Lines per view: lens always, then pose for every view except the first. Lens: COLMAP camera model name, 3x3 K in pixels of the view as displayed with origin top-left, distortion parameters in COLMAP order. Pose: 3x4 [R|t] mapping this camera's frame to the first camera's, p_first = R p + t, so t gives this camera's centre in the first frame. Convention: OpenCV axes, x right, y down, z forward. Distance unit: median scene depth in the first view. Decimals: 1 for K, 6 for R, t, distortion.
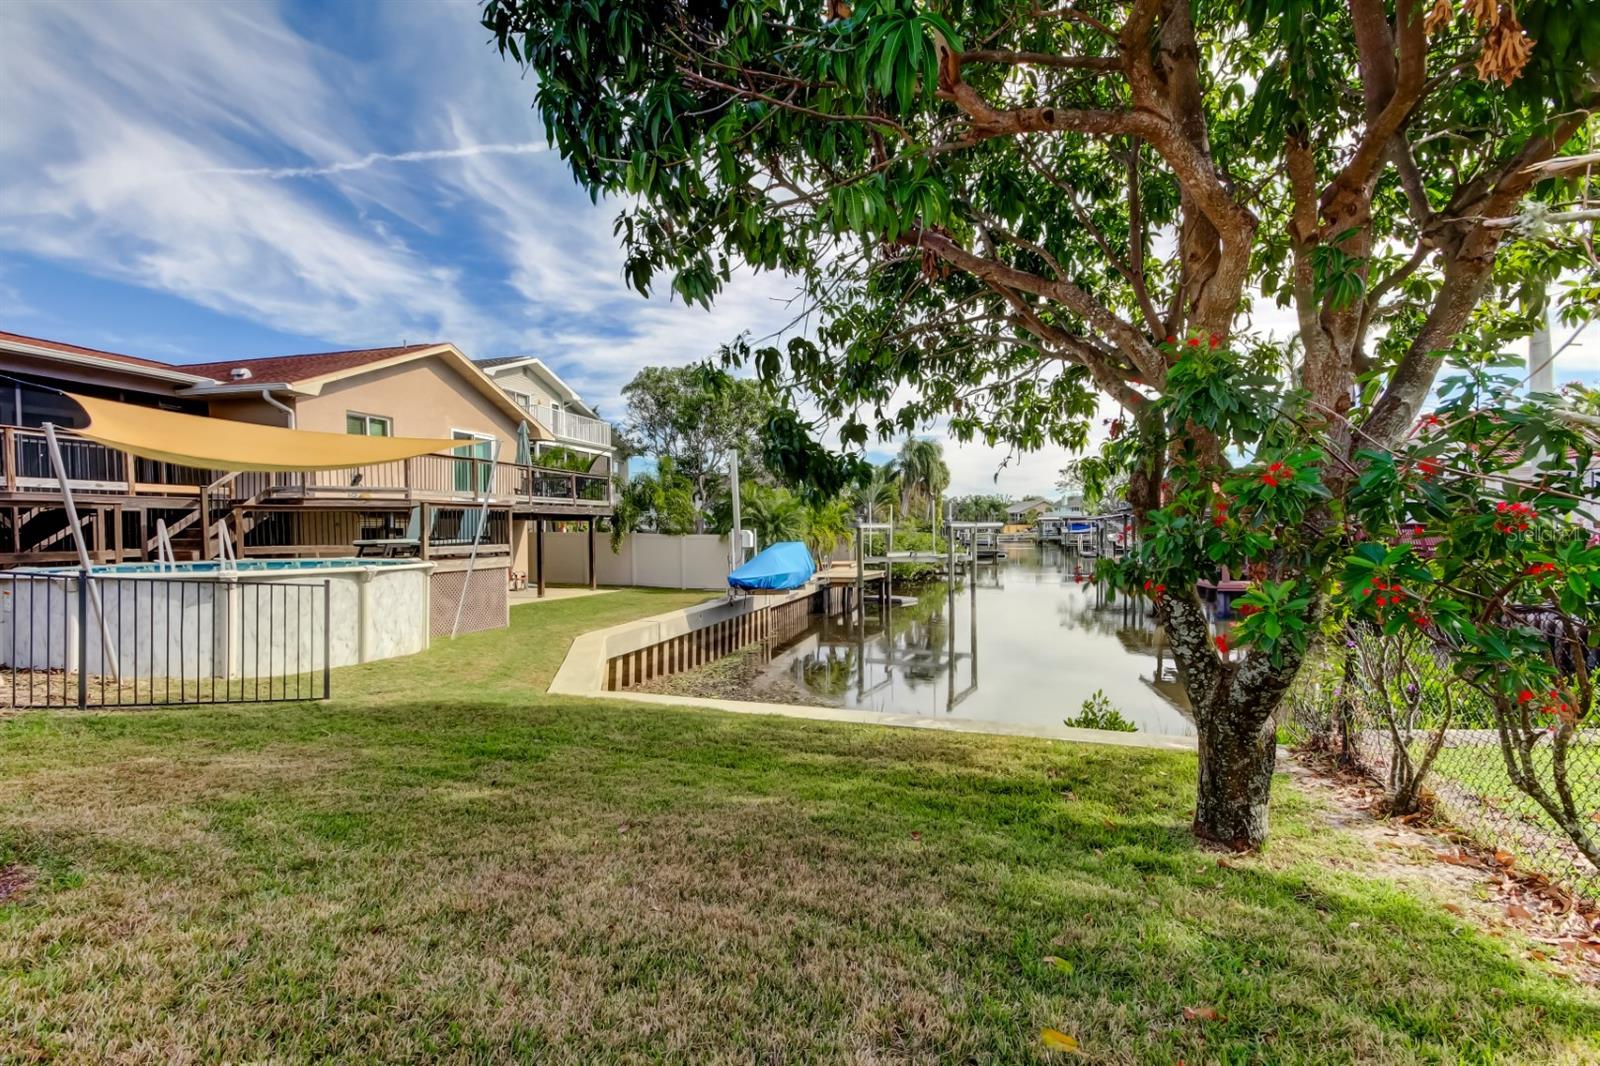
lens RADIAL K [[745.6, 0, 807.6], [0, 745.6, 533.3], [0, 0, 1]] dist [0.018458, -0.001868]
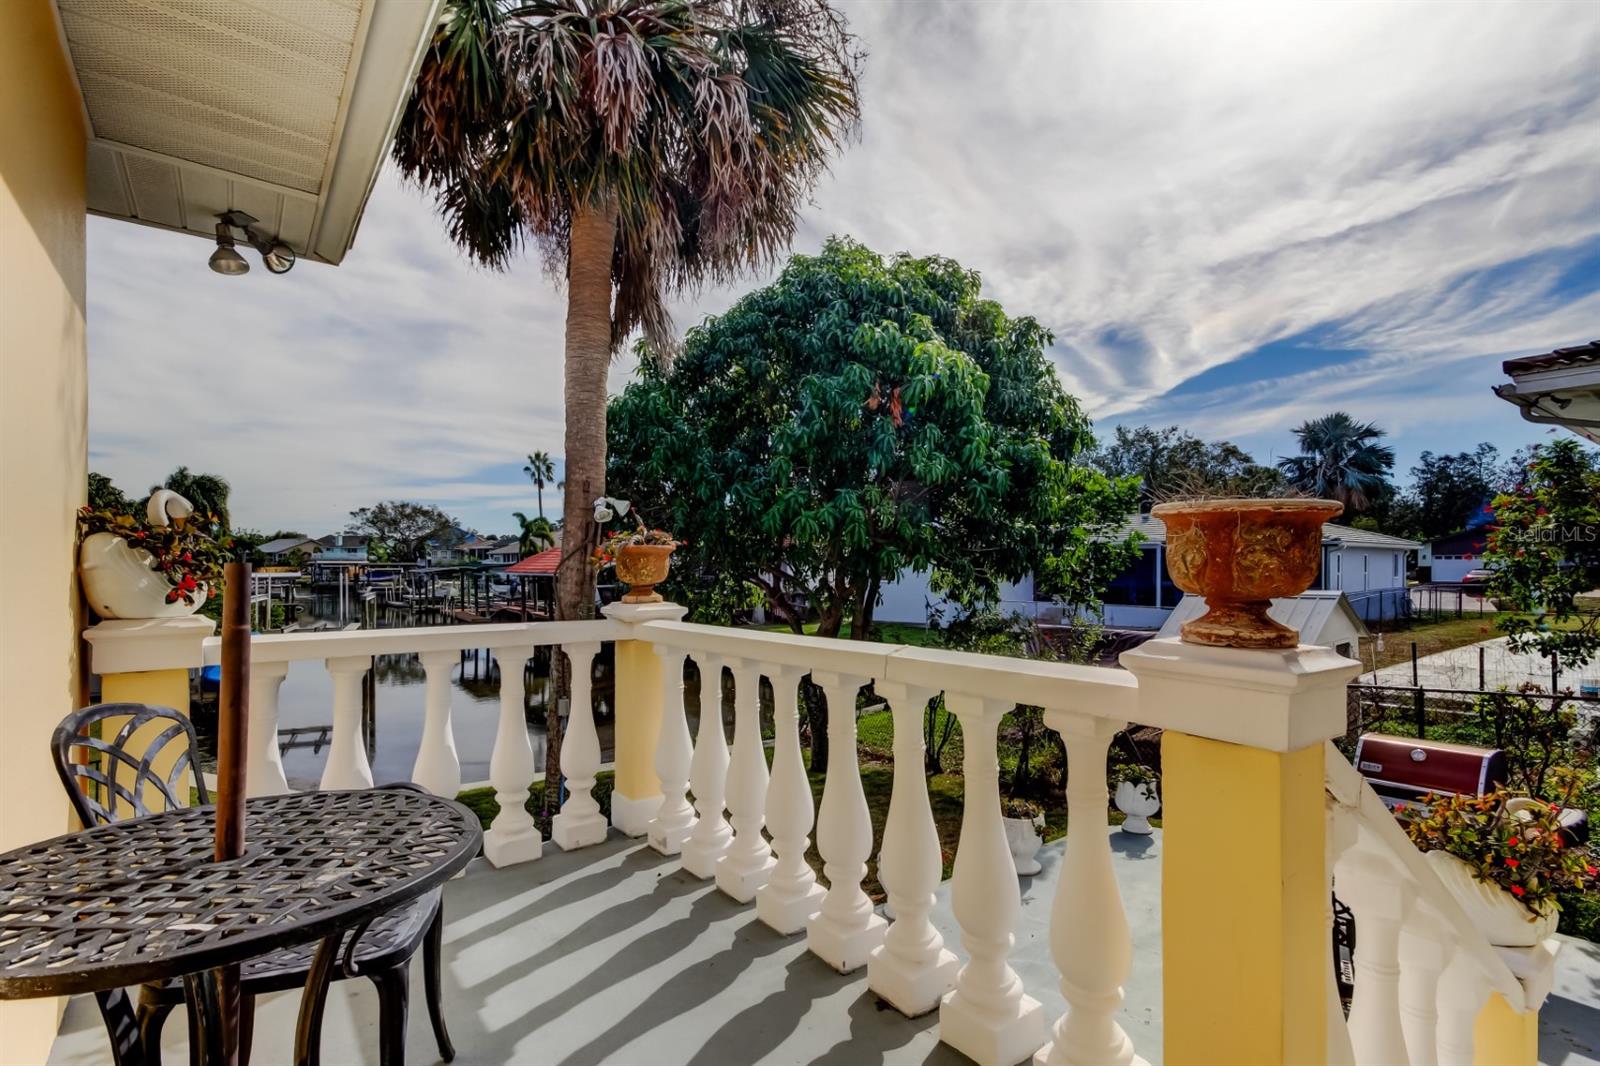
lens RADIAL K [[745.6, 0, 793.6], [0, 745.6, 566.6], [0, 0, 1]] dist [0.018458, -0.001868]
pose [[0.613627, 0.005152, 0.789579, -0.241123], [-0.002423, 0.999986, -0.004642, -0.047417], [-0.789593, 0.000936, 0.613631, -0.089566]]
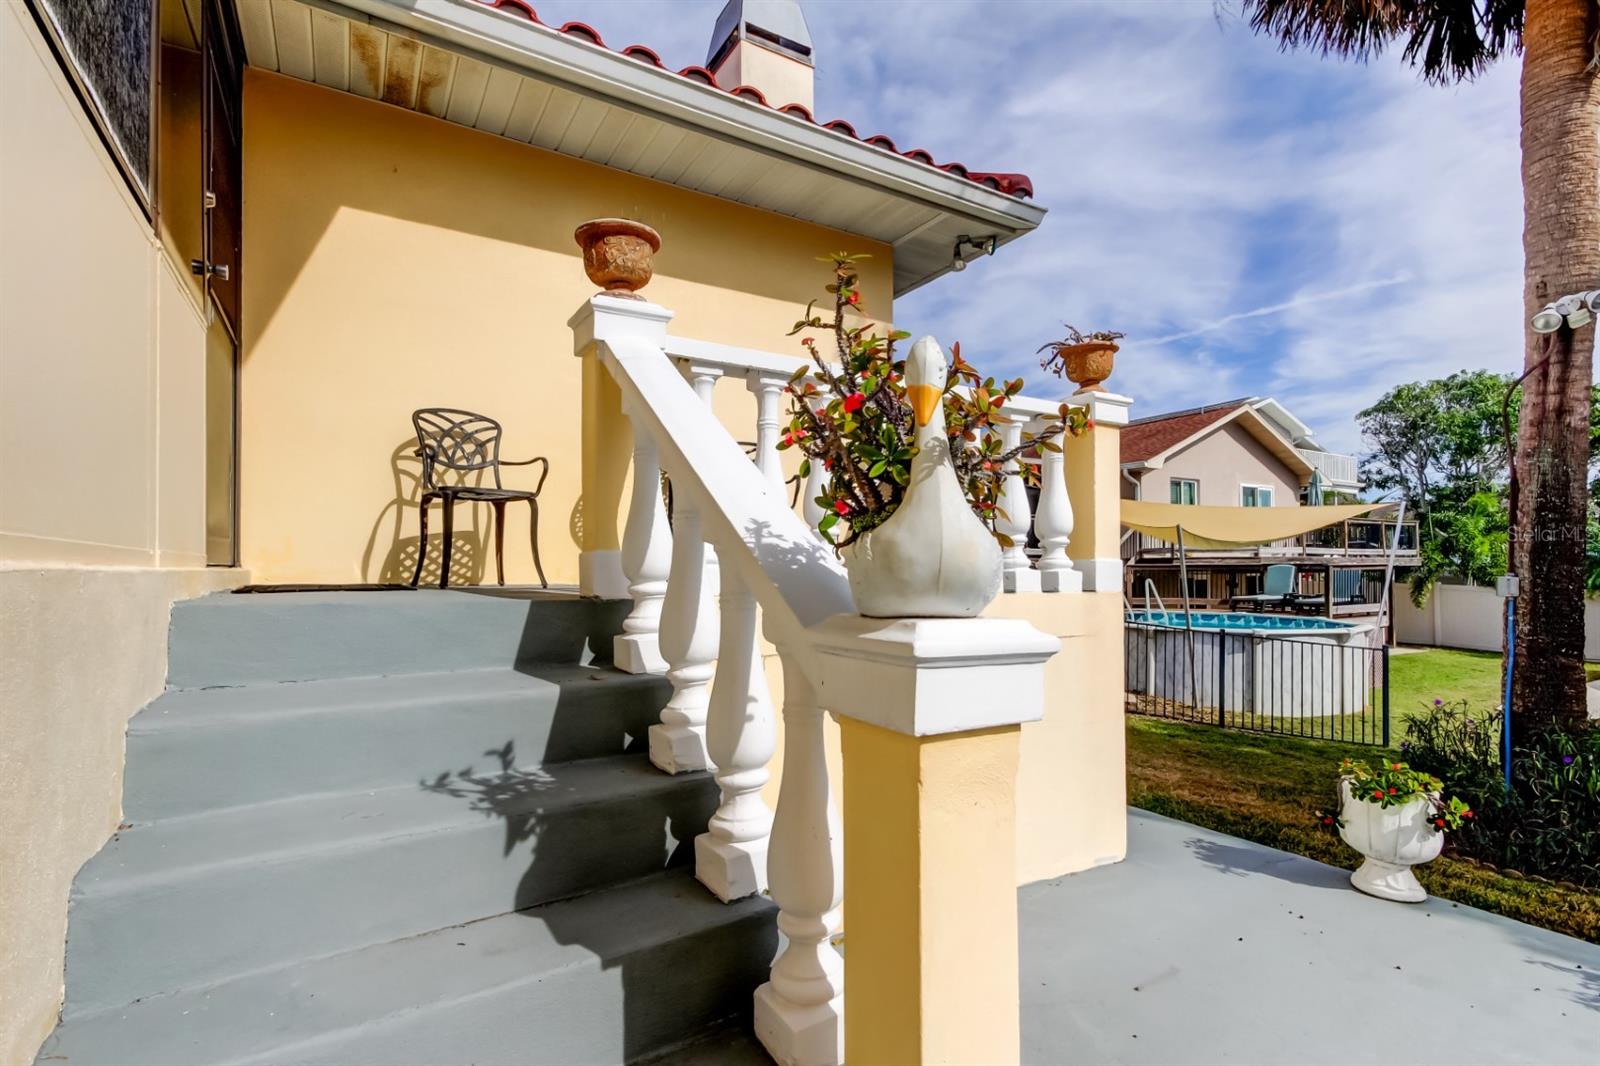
lens RADIAL K [[745.6, 0, 805.6], [0, 745.6, 557.1], [0, 0, 1]] dist [0.018458, -0.001868]
pose [[0.716870, 0.000486, -0.697207, -0.121316], [-0.008394, 0.999933, -0.007933, -0.015610], [0.697156, 0.011540, 0.716826, -0.126937]]
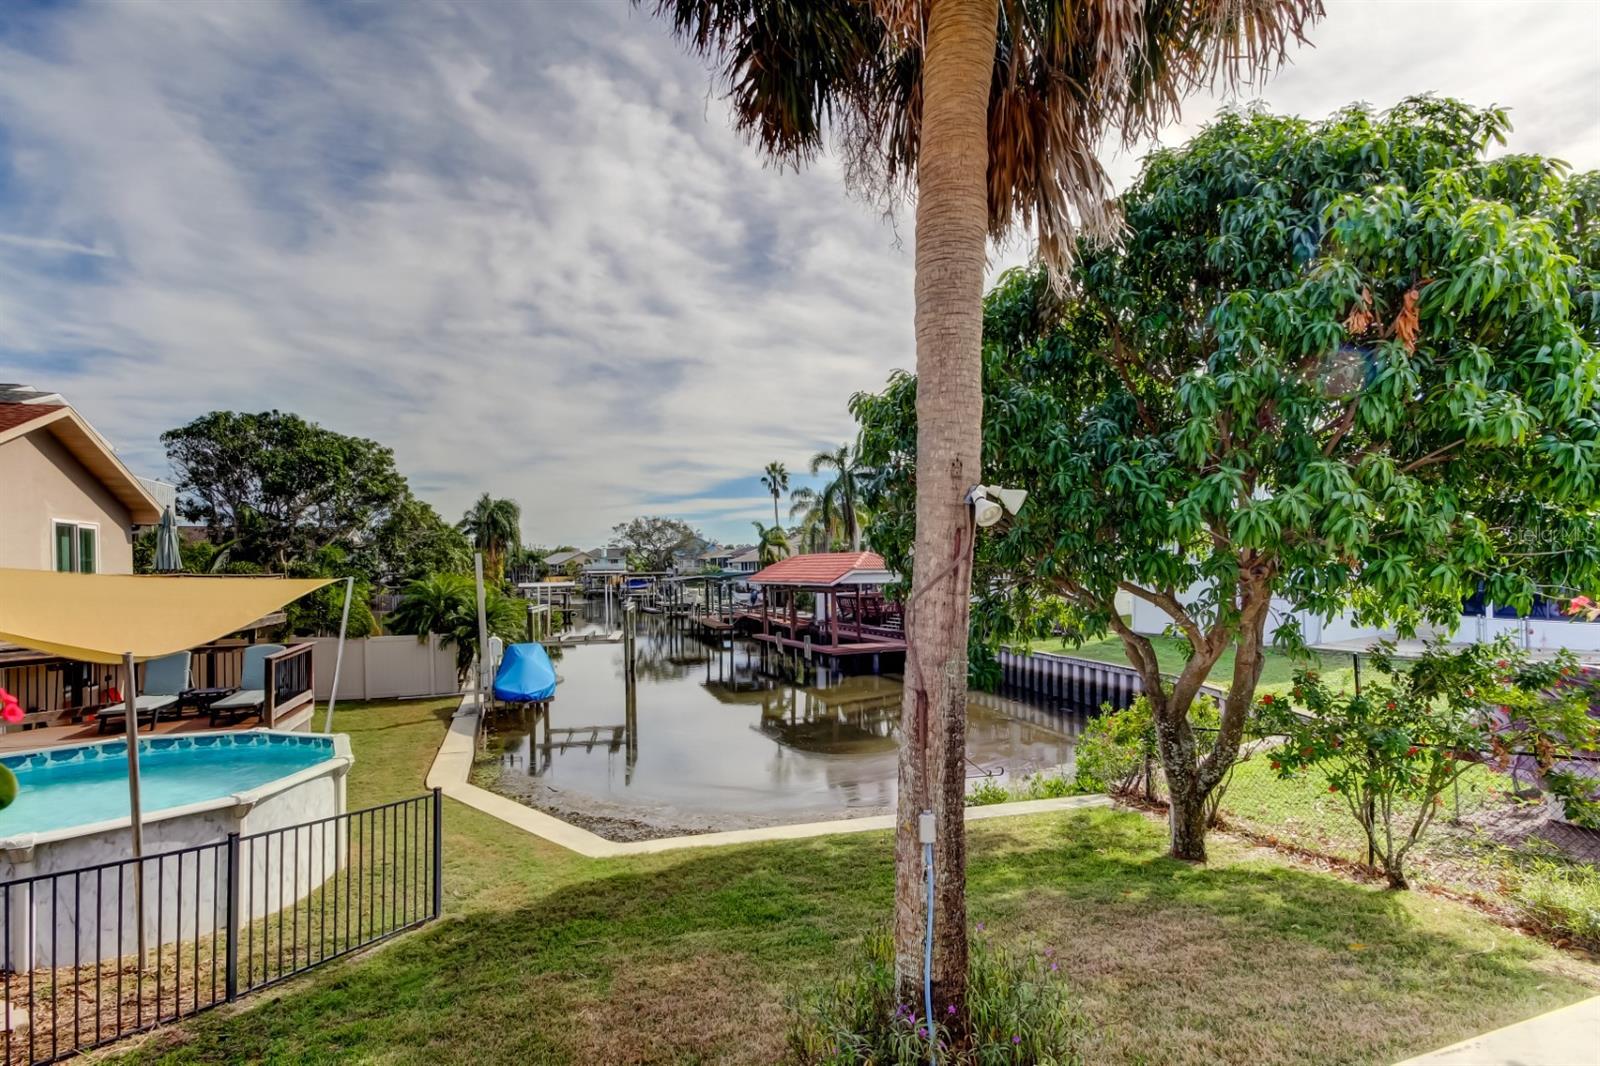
lens RADIAL K [[745.6, 0, 790.3], [0, 745.6, 562.2], [0, 0, 1]] dist [0.018458, -0.001868]
pose [[0.819690, 0.001287, 0.572806, -0.212133], [0.010812, 0.999785, -0.017718, -0.052361], [-0.572705, 0.020717, 0.819499, -0.010755]]
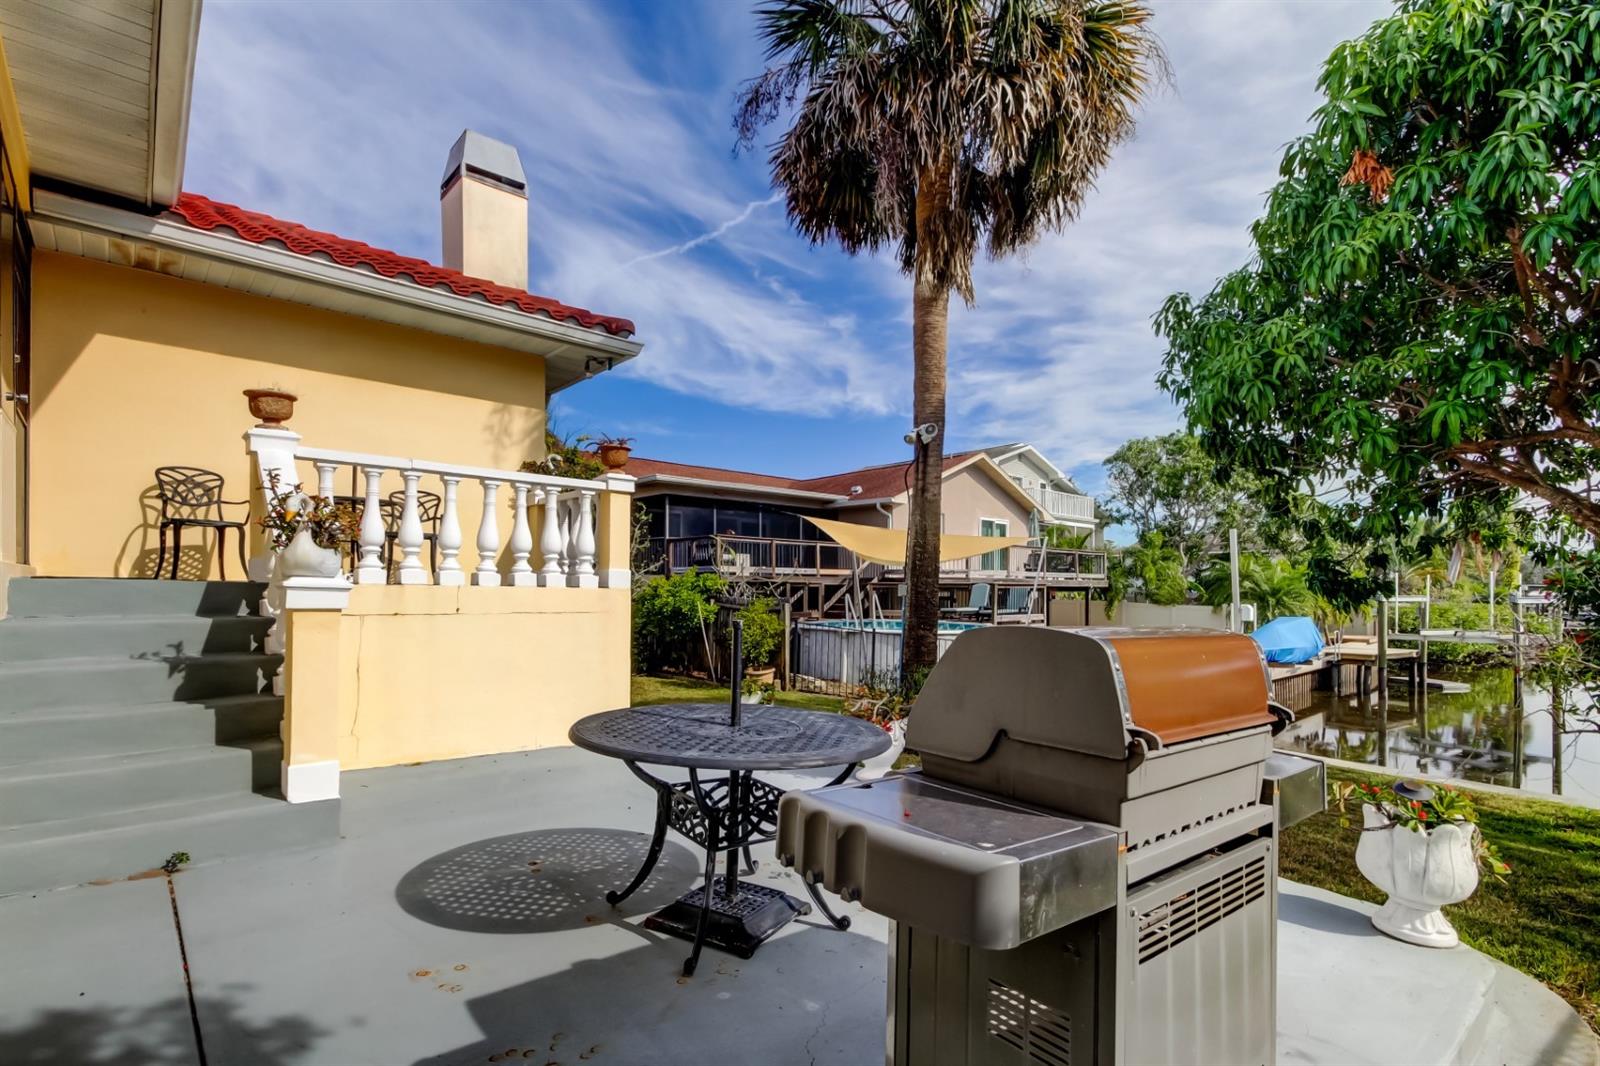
lens RADIAL K [[745.6, 0, 812.9], [0, 745.6, 582.6], [0, 0, 1]] dist [0.018458, -0.001868]
pose [[0.837205, 0.014876, -0.546686, -0.010221], [-0.019835, 0.999798, -0.003170, -0.013436], [0.546529, 0.013497, 0.837331, -0.152558]]
